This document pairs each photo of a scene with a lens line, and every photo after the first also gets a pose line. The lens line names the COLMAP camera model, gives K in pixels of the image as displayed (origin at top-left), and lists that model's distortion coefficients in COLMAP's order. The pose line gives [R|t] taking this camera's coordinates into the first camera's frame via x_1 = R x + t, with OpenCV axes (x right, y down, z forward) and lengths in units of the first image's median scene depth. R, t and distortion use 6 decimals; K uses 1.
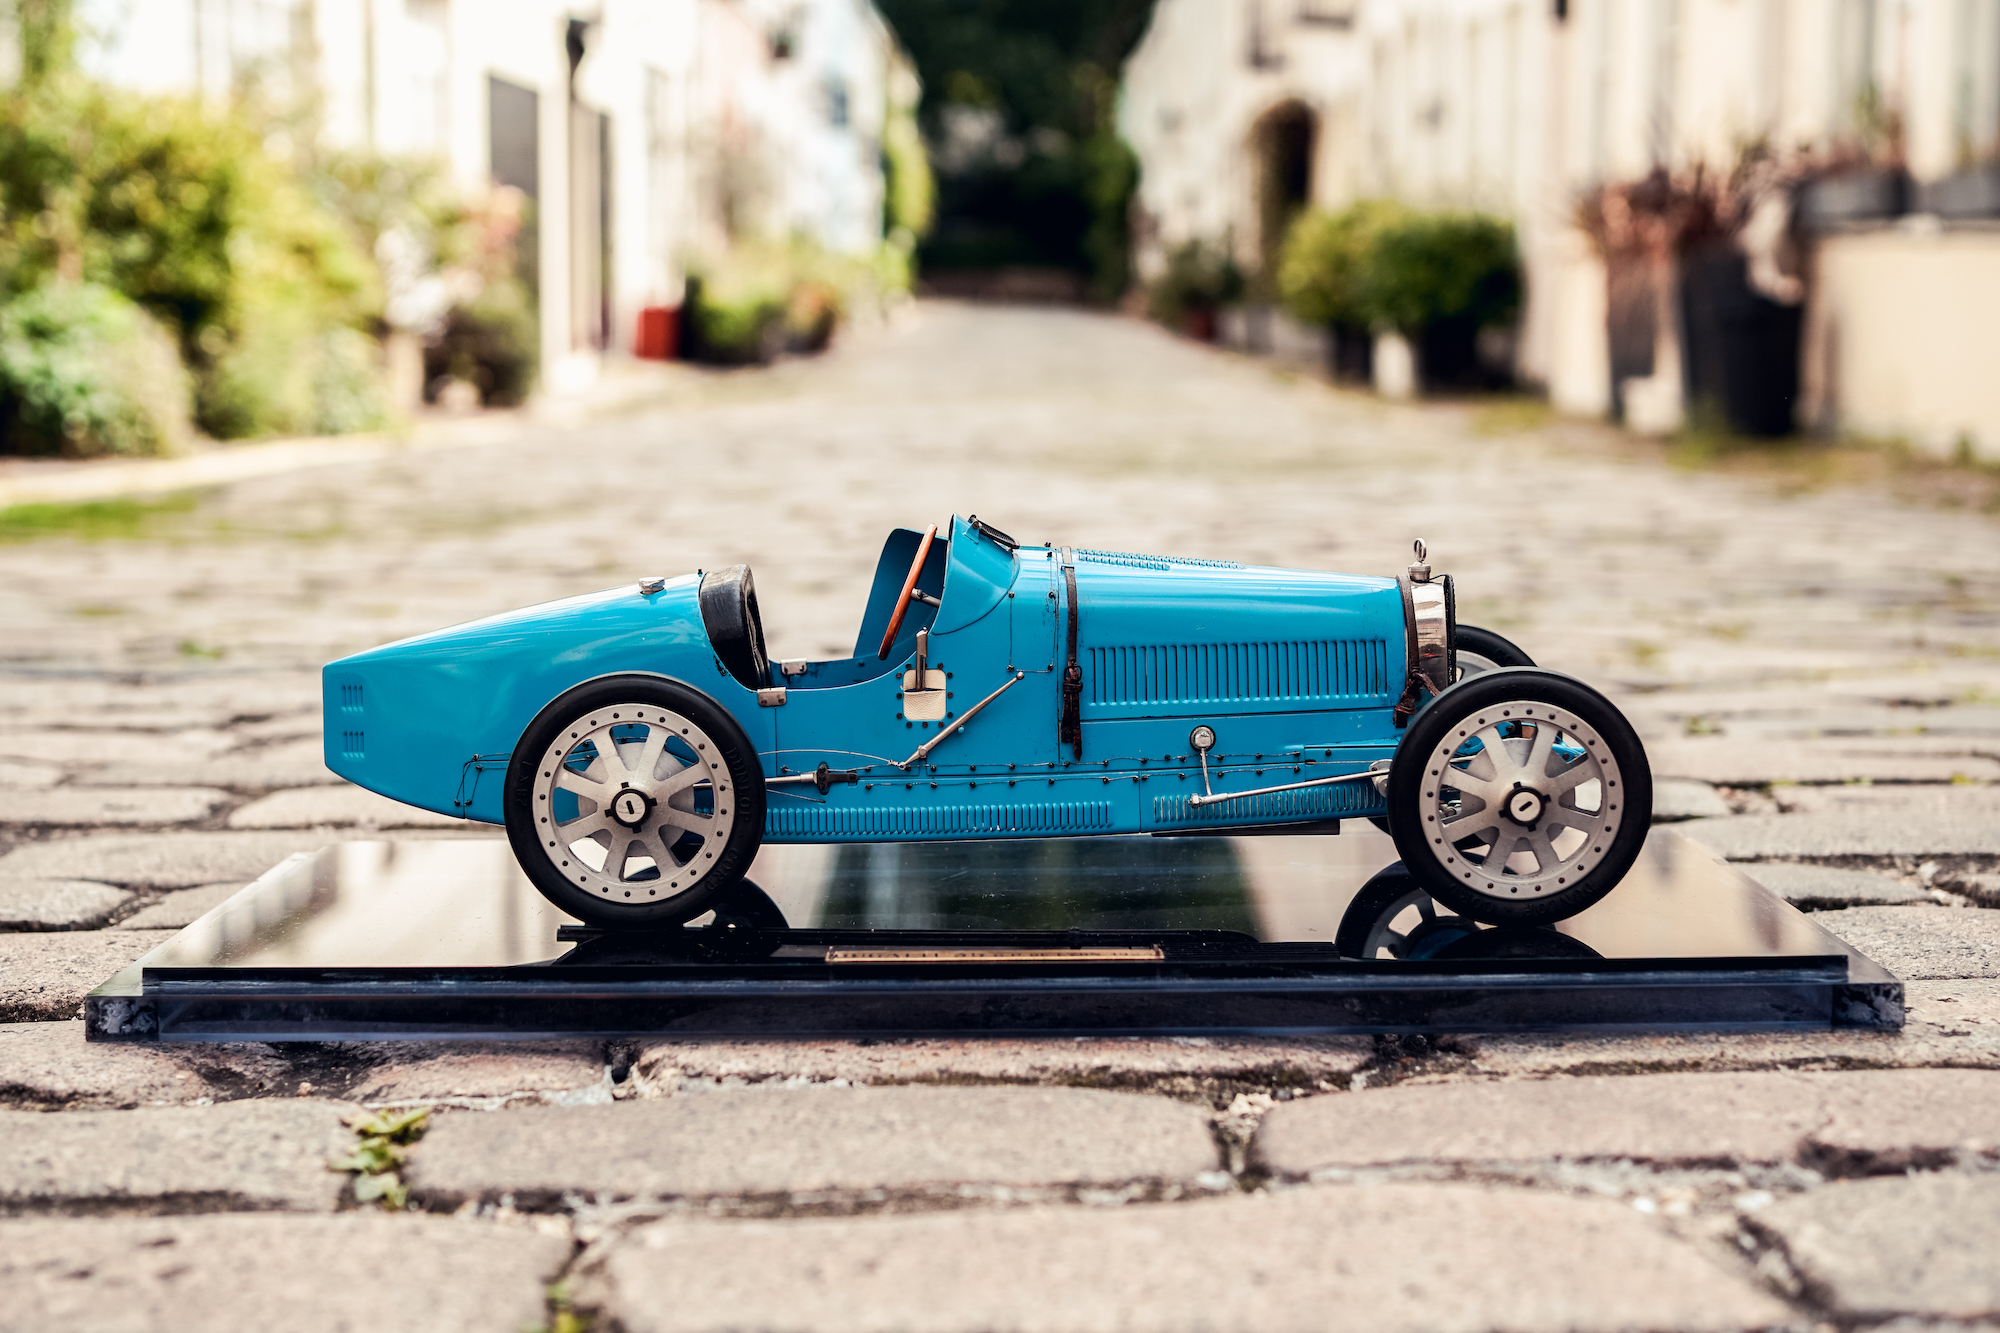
lens RADIAL K [[3074.5, 0, 1000.0], [0, 3074.5, 666.5], [0, 0, 1]] dist [-0.016960, 0.075391]
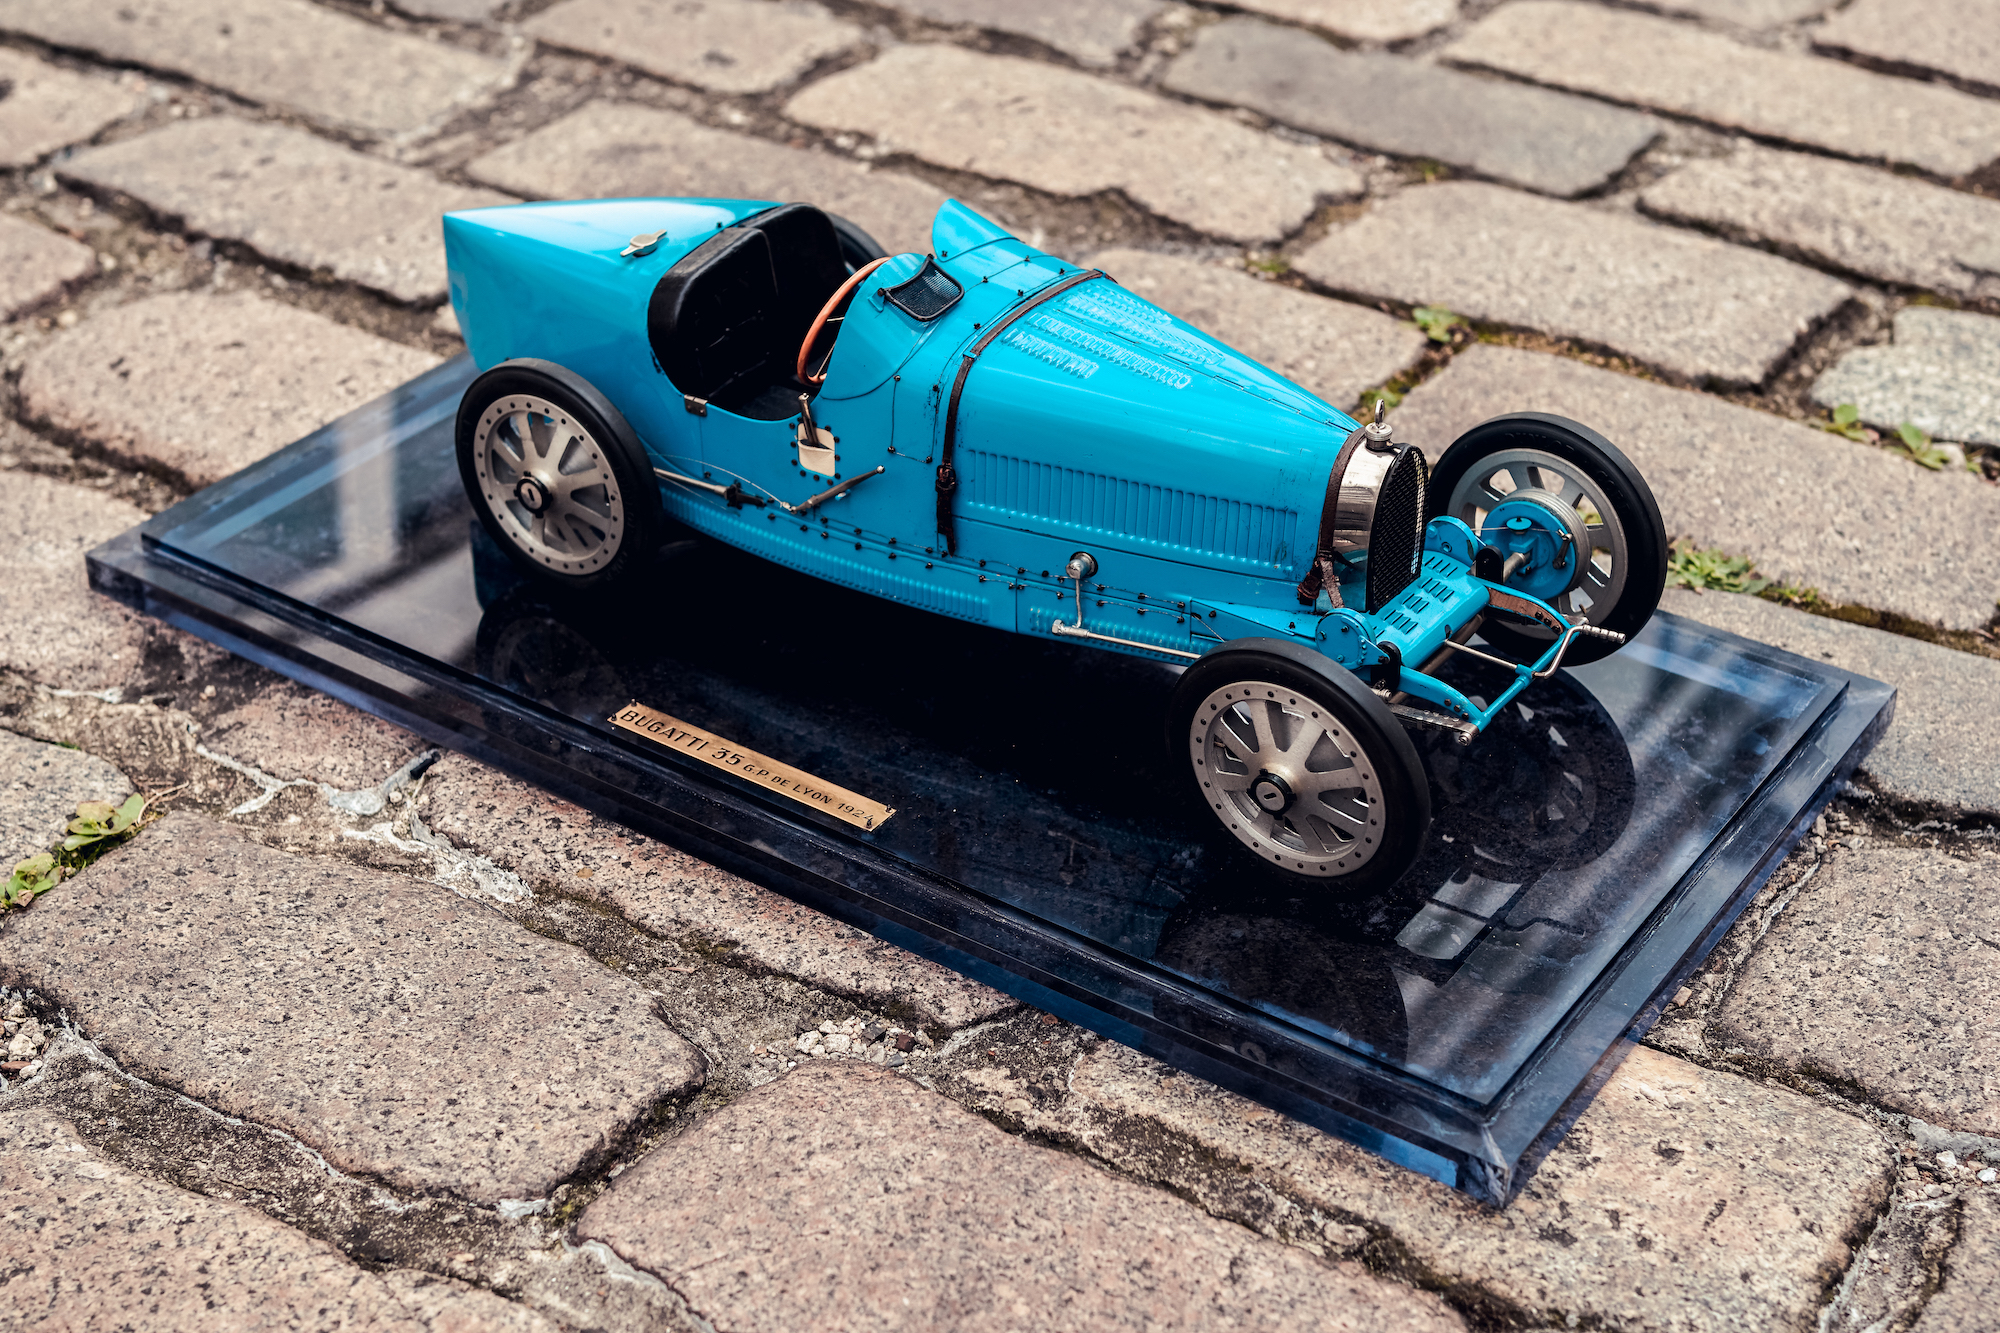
lens RADIAL K [[3074.5, 0, 1000.0], [0, 3074.5, 666.5], [0, 0, 1]] dist [-0.016960, 0.075391]
pose [[0.823541, 0.319094, -0.468998, 0.494190], [-0.070668, 0.878054, 0.473315, -0.389558], [0.562838, -0.356651, 0.745663, 0.292209]]
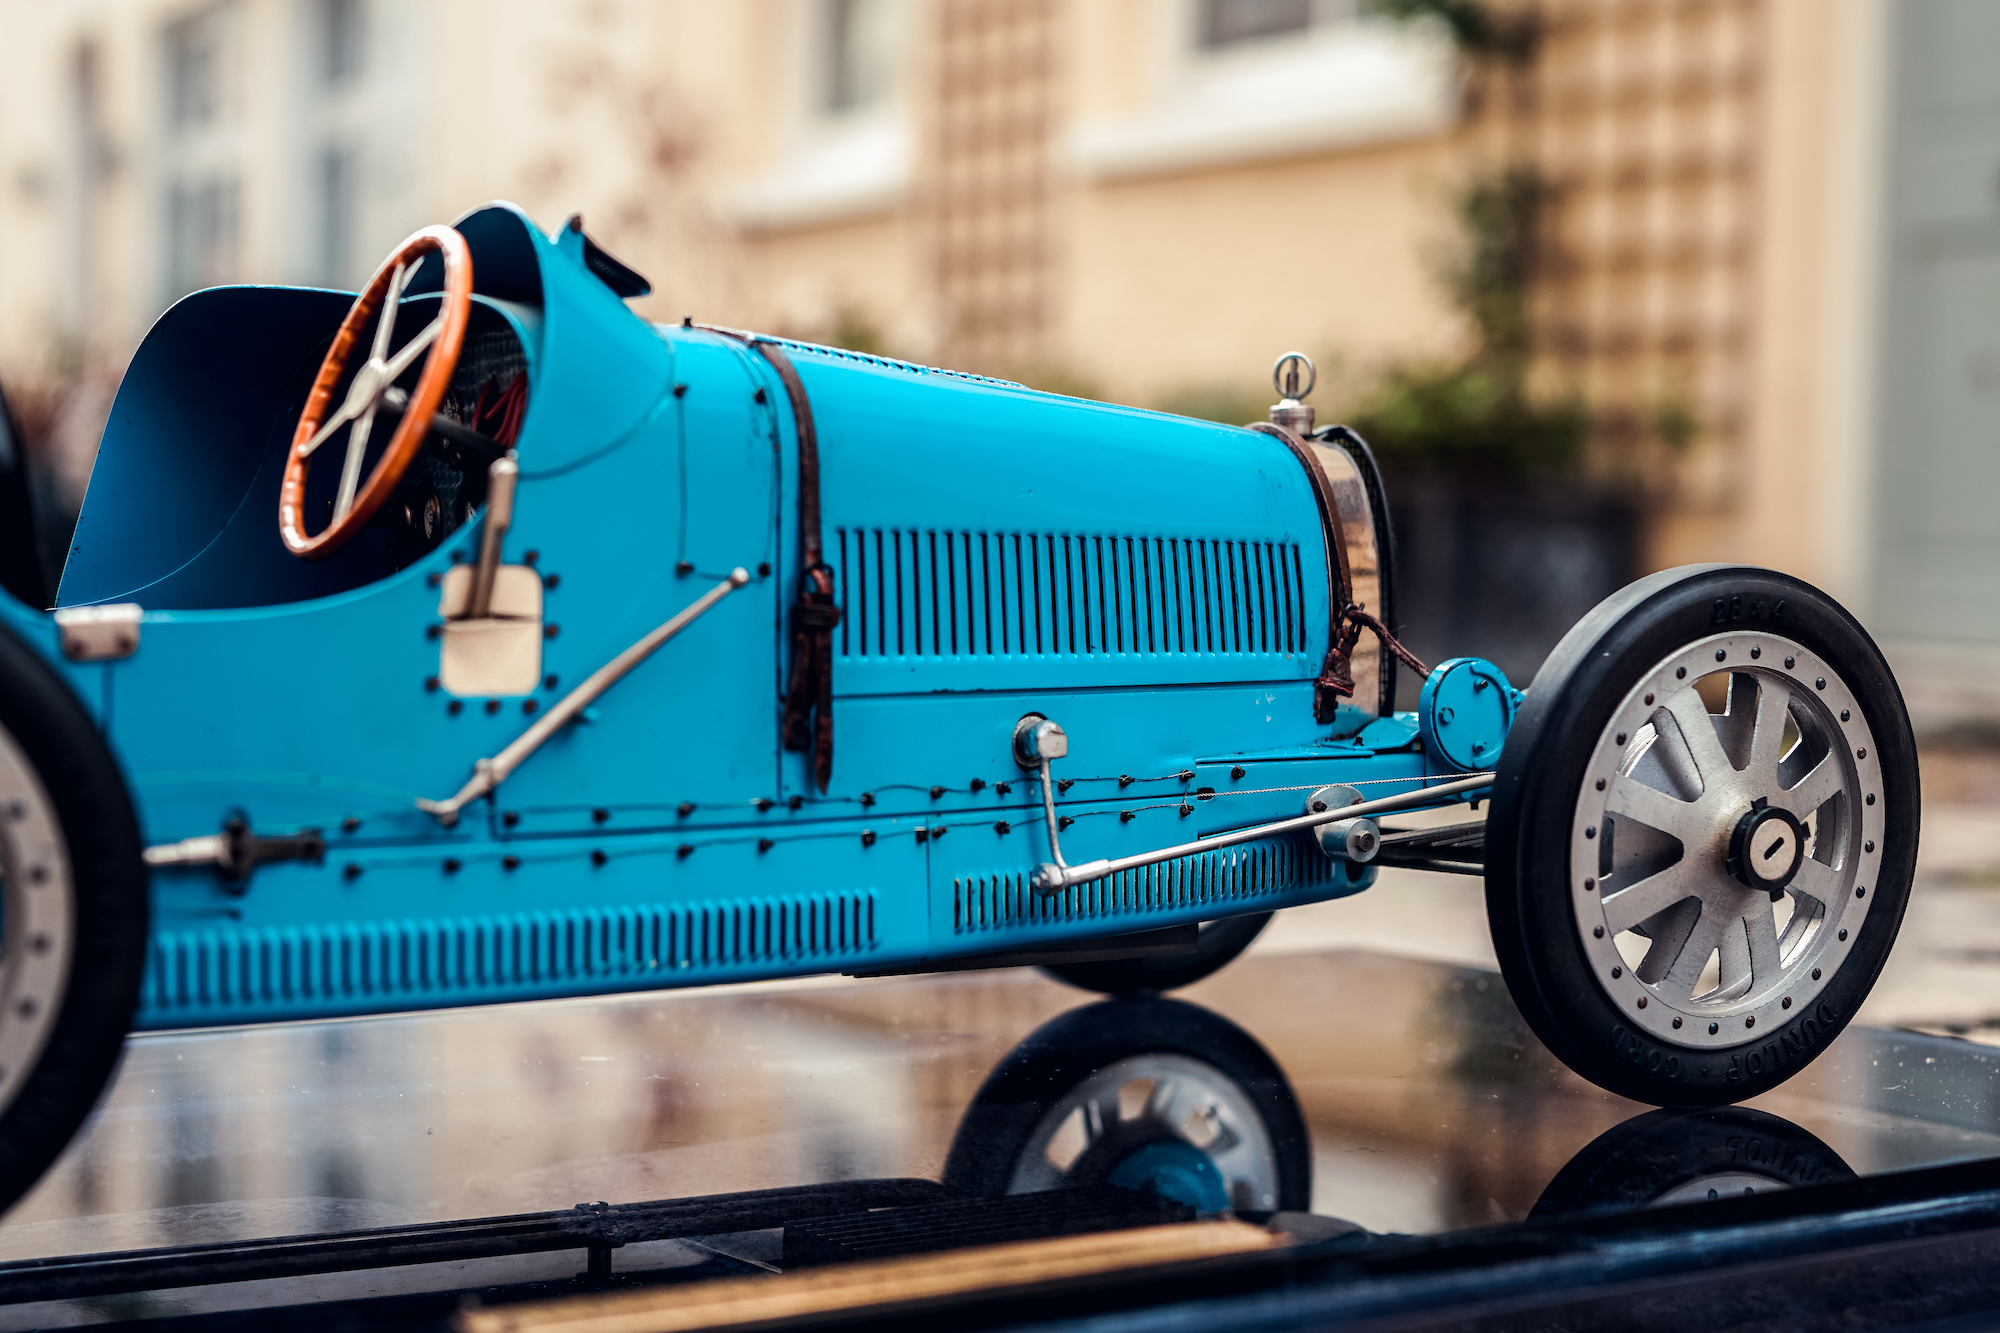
lens RADIAL K [[3074.5, 0, 1000.0], [0, 3074.5, 666.5], [0, 0, 1]] dist [-0.016960, 0.075391]
pose [[0.849486, 0.000388, 0.527611, -0.176927], [0.037830, 0.997381, -0.061642, 0.040597], [-0.526253, 0.072323, 0.847247, 0.631693]]
